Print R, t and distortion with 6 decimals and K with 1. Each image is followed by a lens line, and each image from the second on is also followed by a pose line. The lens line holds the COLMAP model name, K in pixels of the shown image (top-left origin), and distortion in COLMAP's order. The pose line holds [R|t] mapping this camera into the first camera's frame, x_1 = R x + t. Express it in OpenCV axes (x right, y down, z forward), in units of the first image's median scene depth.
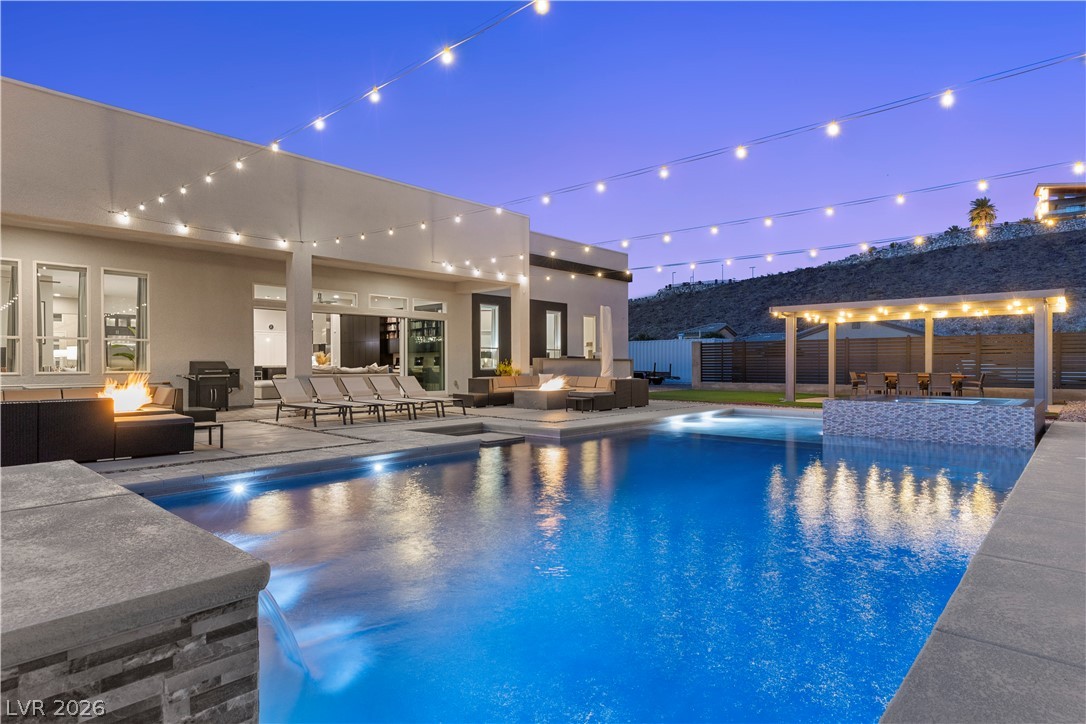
lens RADIAL K [[592.2, 0, 548.4], [0, 592.2, 363.7], [0, 0, 1]] dist [0.003285, -0.000416]
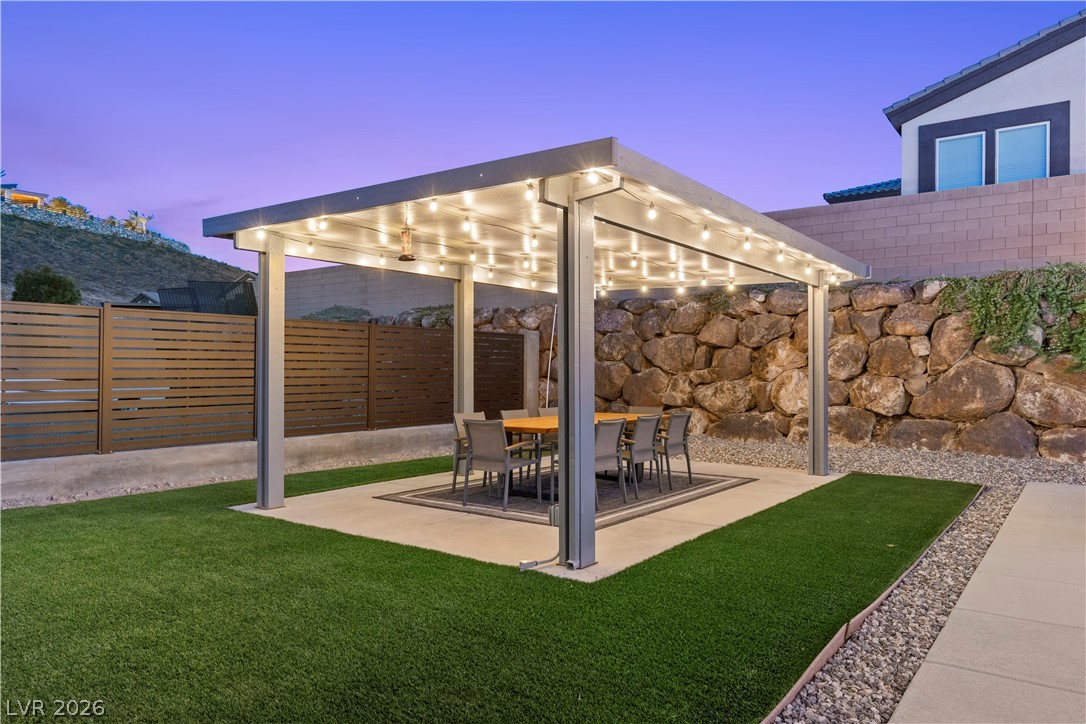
lens RADIAL K [[727.3, 0, 548.8], [0, 727.3, 365.4], [0, 0, 1]] dist [-0.000208, 0.000756]
pose [[-0.097347, 0.002202, 0.995248, 0.117800], [-0.007490, 0.999968, -0.002945, -0.014914], [-0.995222, -0.007741, -0.097328, 0.998027]]
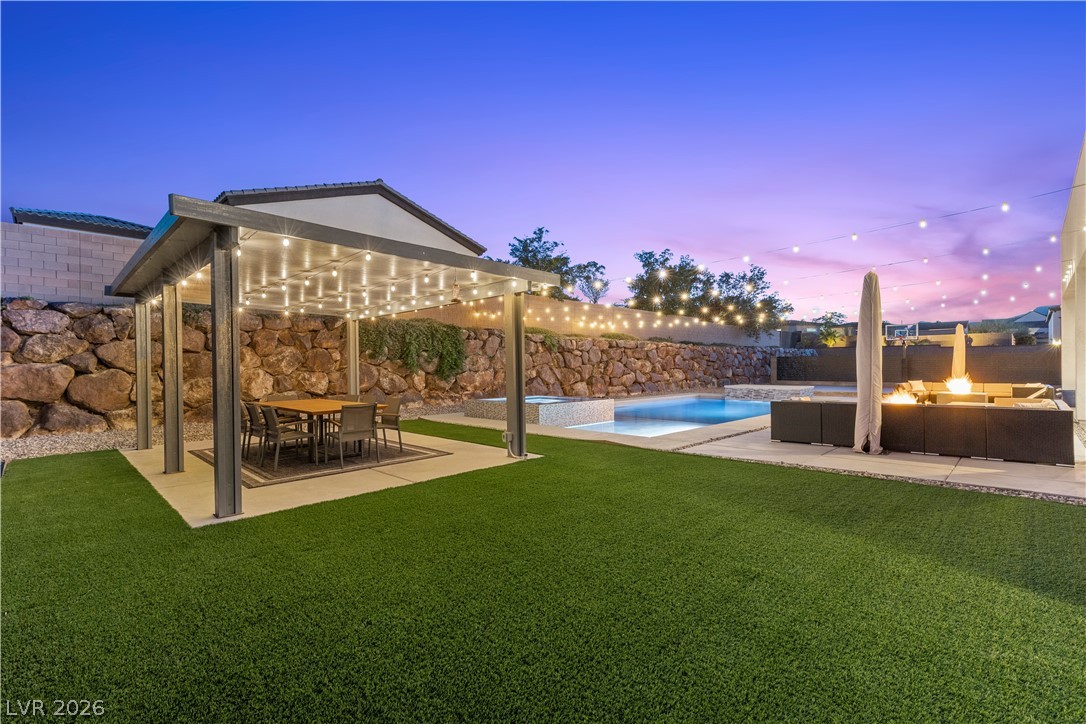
lens RADIAL K [[489.6, 0, 547.6], [0, 489.6, 364.3], [0, 0, 1]] dist [0.009808, -0.001361]
pose [[-0.999177, 0.008370, 0.039693, 0.350707], [0.008134, 0.999948, -0.006104, -0.013450], [-0.039742, -0.005776, -0.999193, 1.365419]]
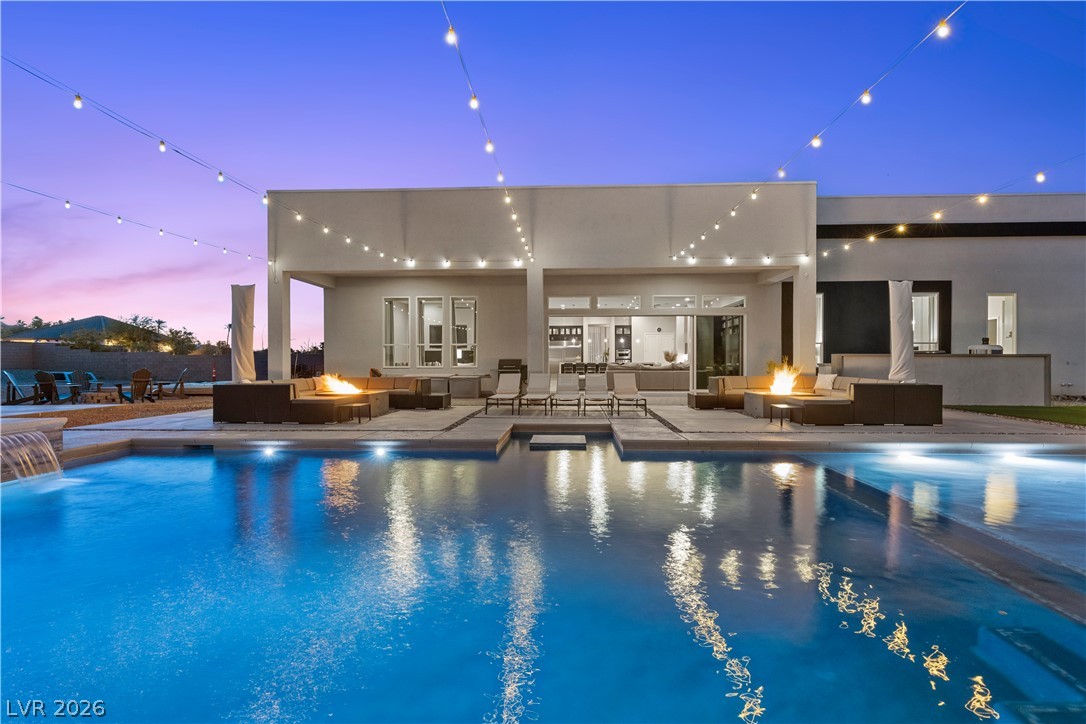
lens RADIAL K [[506.6, 0, 543.0], [0, 506.6, 362.0], [0, 0, 1]] dist [0.000542, 0.000223]
pose [[0.626715, 0.003770, -0.779240, 0.277713], [-0.001289, 0.999992, 0.003802, -0.000860], [0.779248, -0.001379, 0.626715, 0.267274]]
